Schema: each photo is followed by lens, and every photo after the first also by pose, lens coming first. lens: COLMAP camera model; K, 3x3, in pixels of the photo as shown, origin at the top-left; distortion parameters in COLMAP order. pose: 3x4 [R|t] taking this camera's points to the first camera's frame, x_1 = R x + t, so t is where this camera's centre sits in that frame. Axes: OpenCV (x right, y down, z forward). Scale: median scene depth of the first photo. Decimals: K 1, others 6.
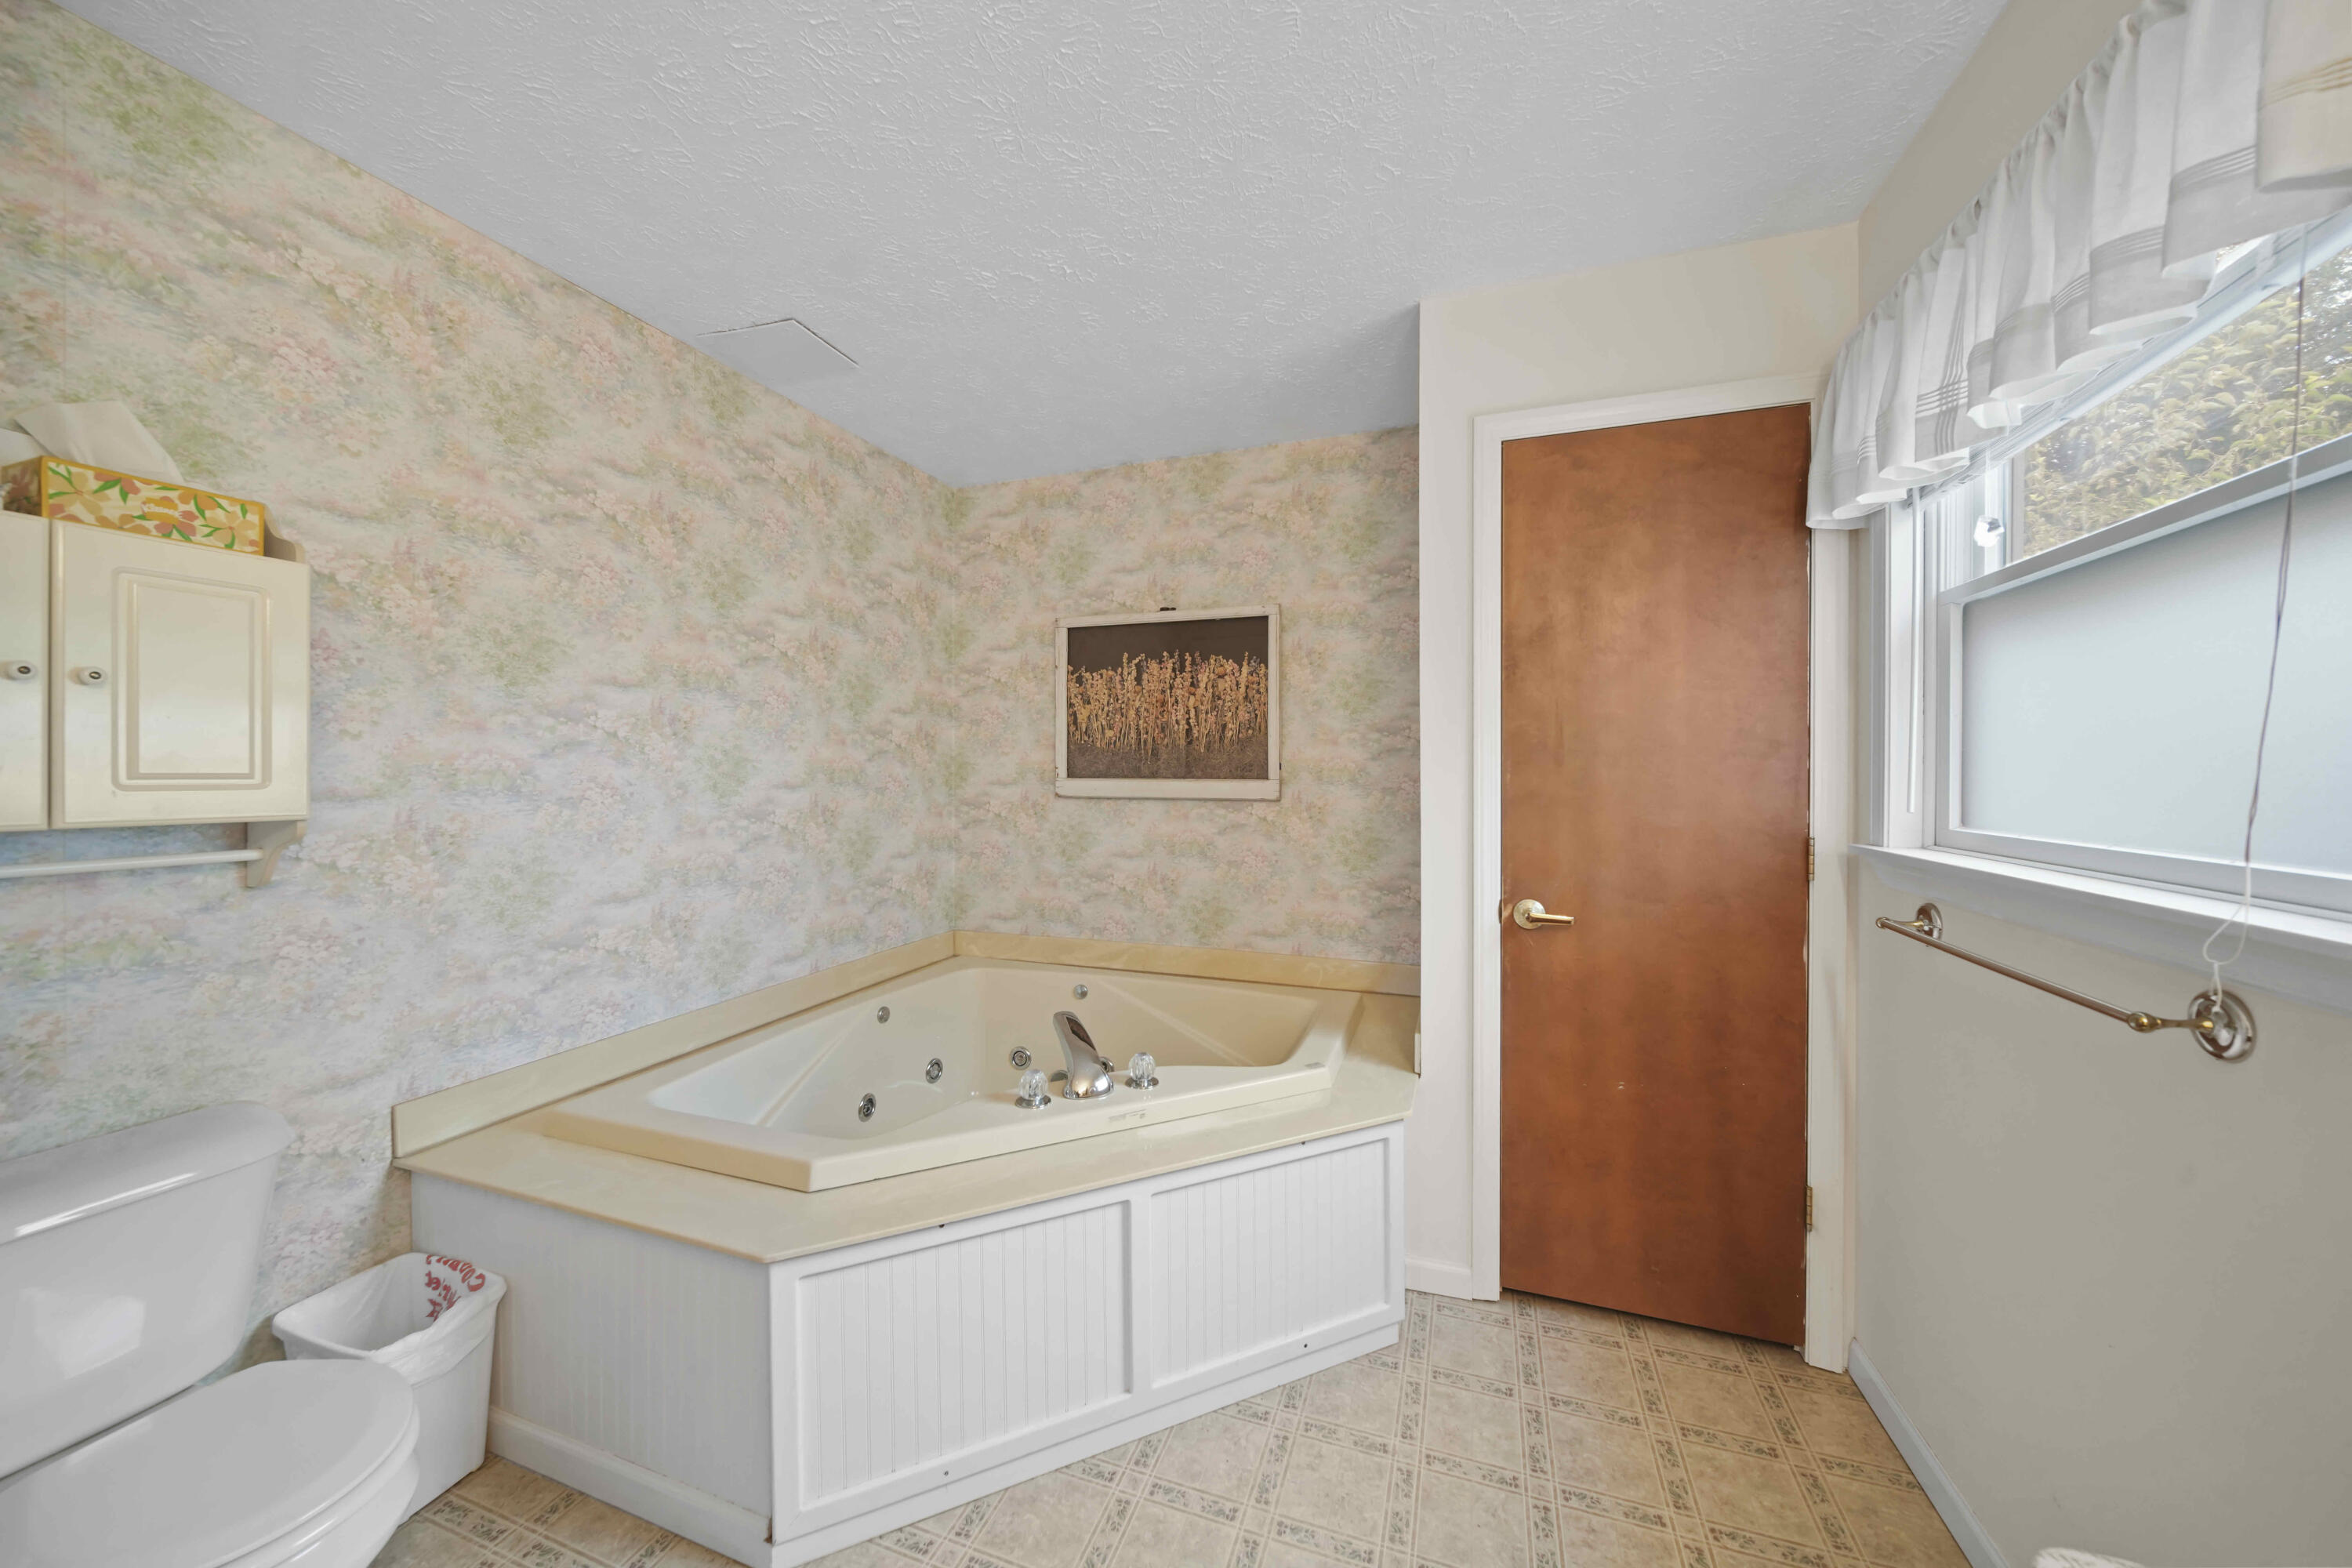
lens RADIAL K [[825.2, 0, 1175.6], [0, 825.2, 773.4], [0, 0, 1]] dist [-0.003242, -0.000070]
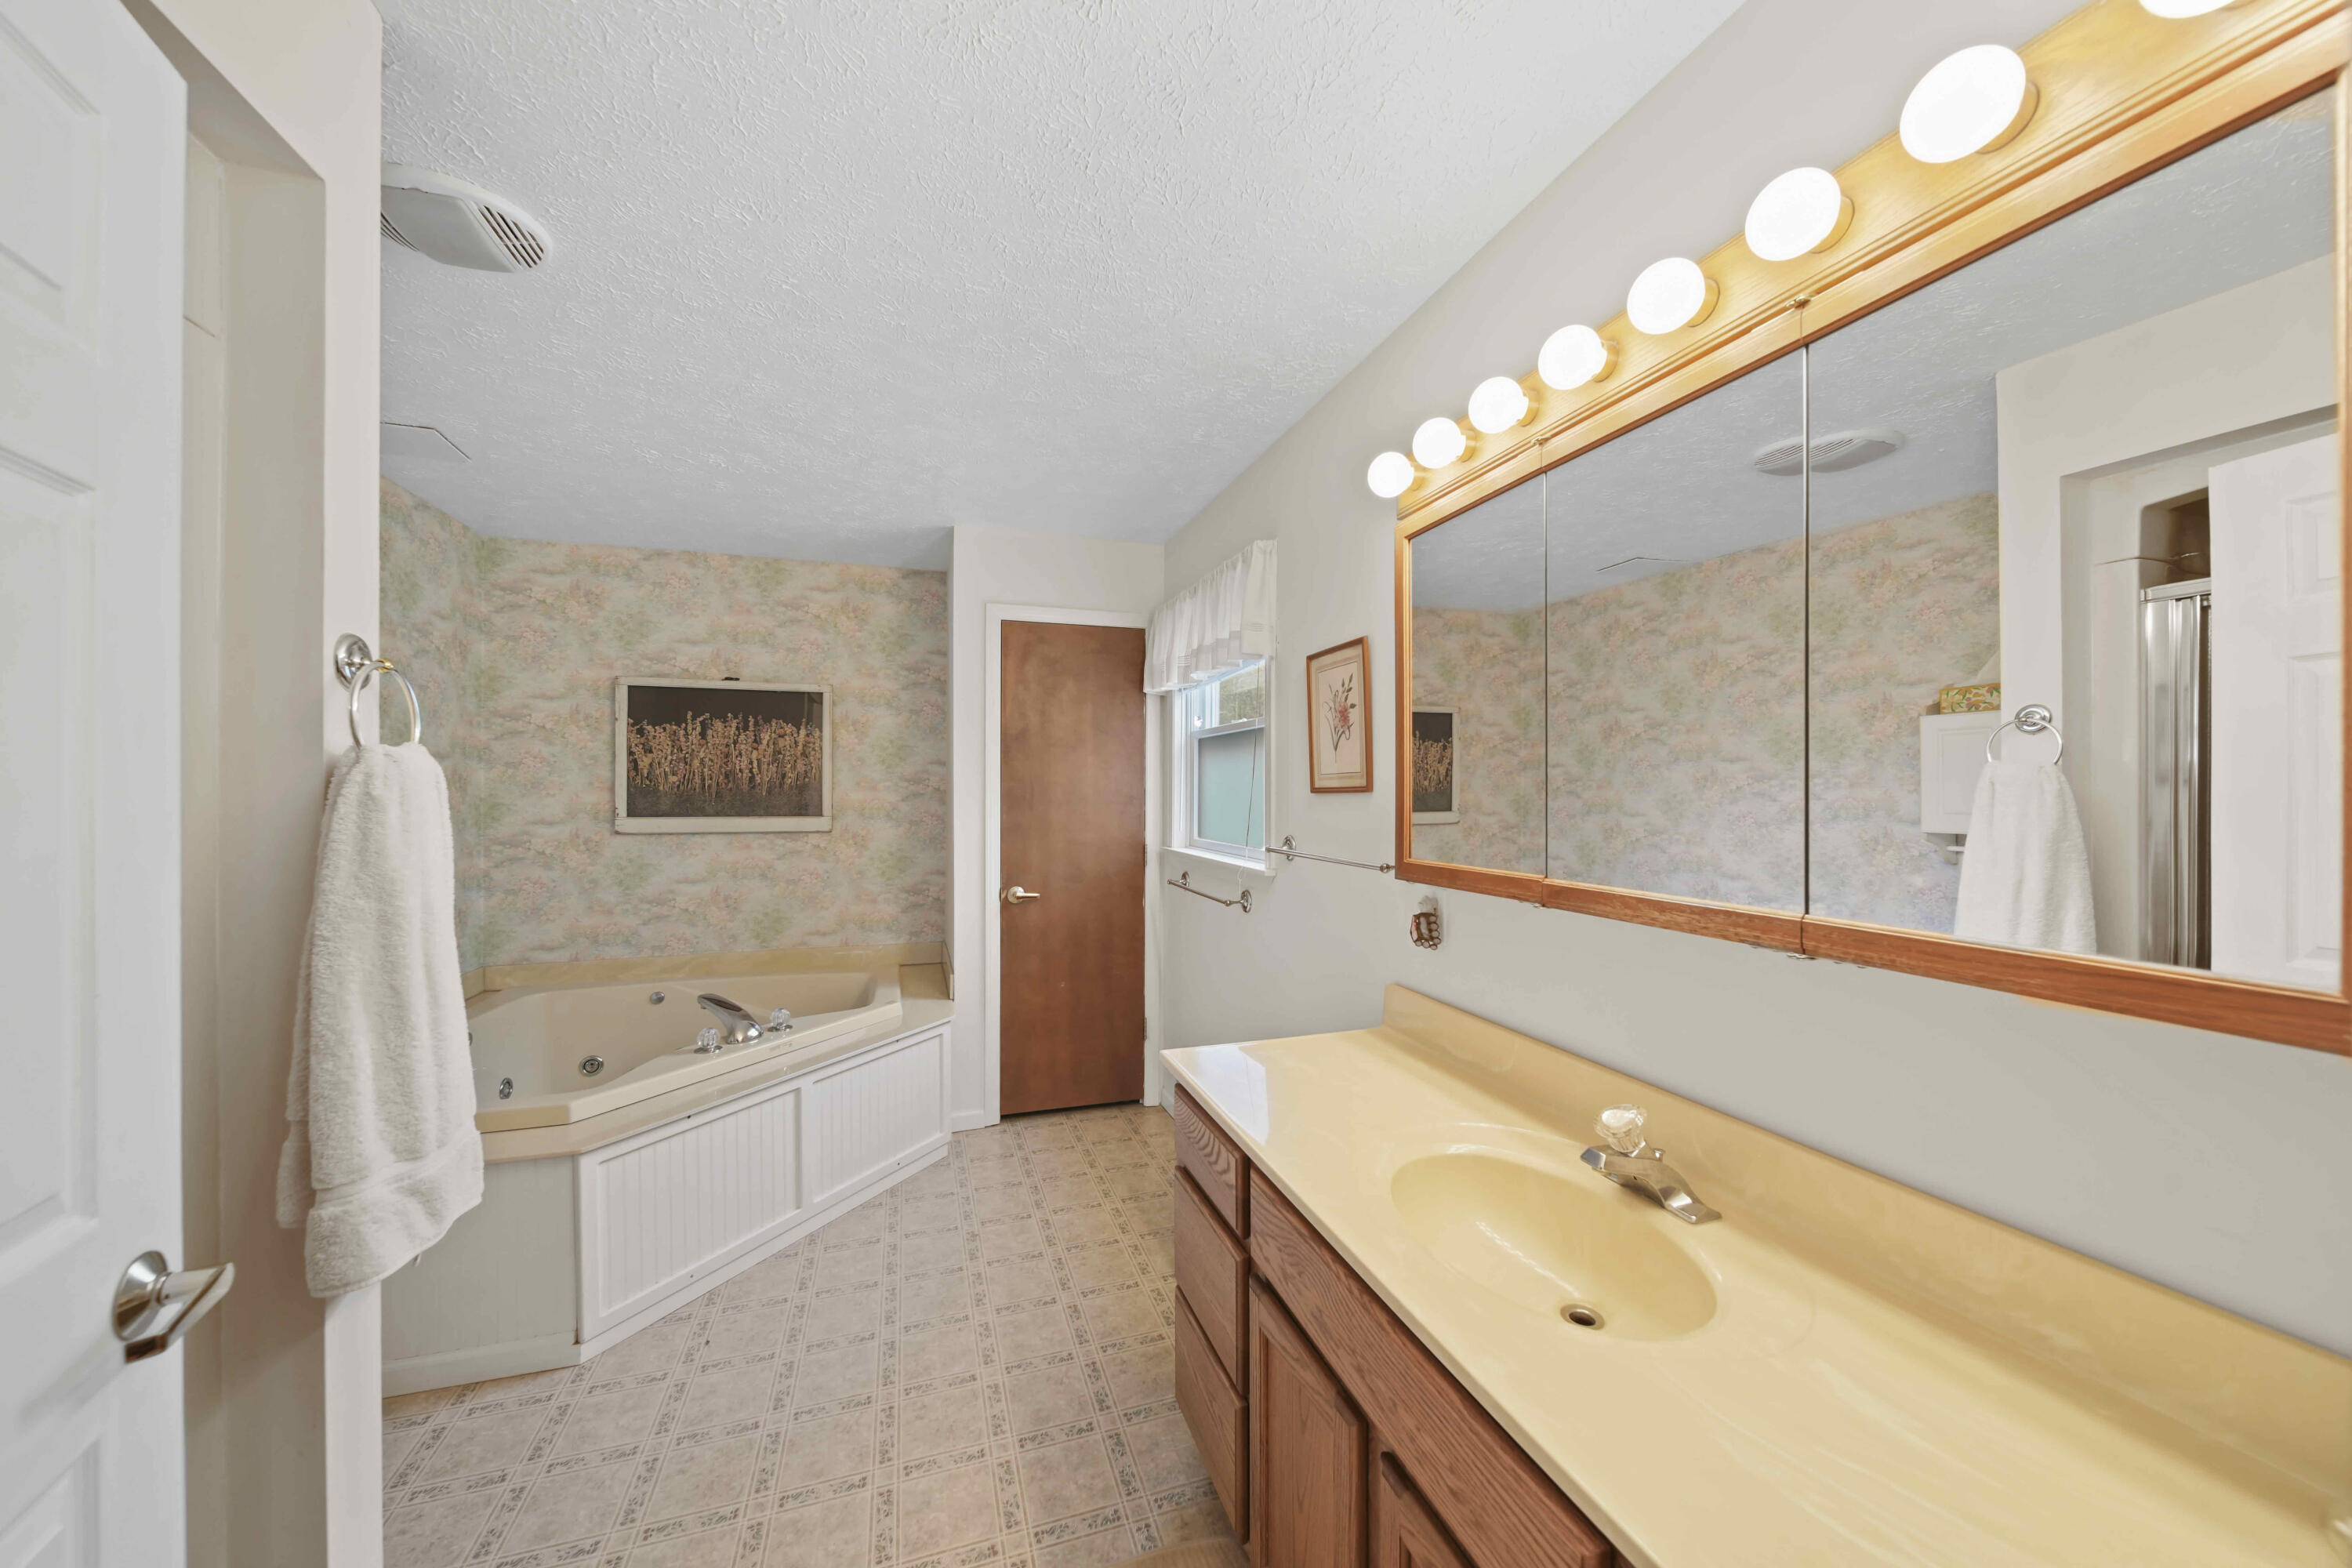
lens RADIAL K [[825.2, 0, 1176.4], [0, 825.2, 788.3], [0, 0, 1]] dist [-0.003242, -0.000070]
pose [[0.785258, 0.001725, 0.619167, -0.378009], [0.000549, 0.999994, -0.003483, -0.046740], [-0.619169, 0.003075, 0.785252, -0.568839]]
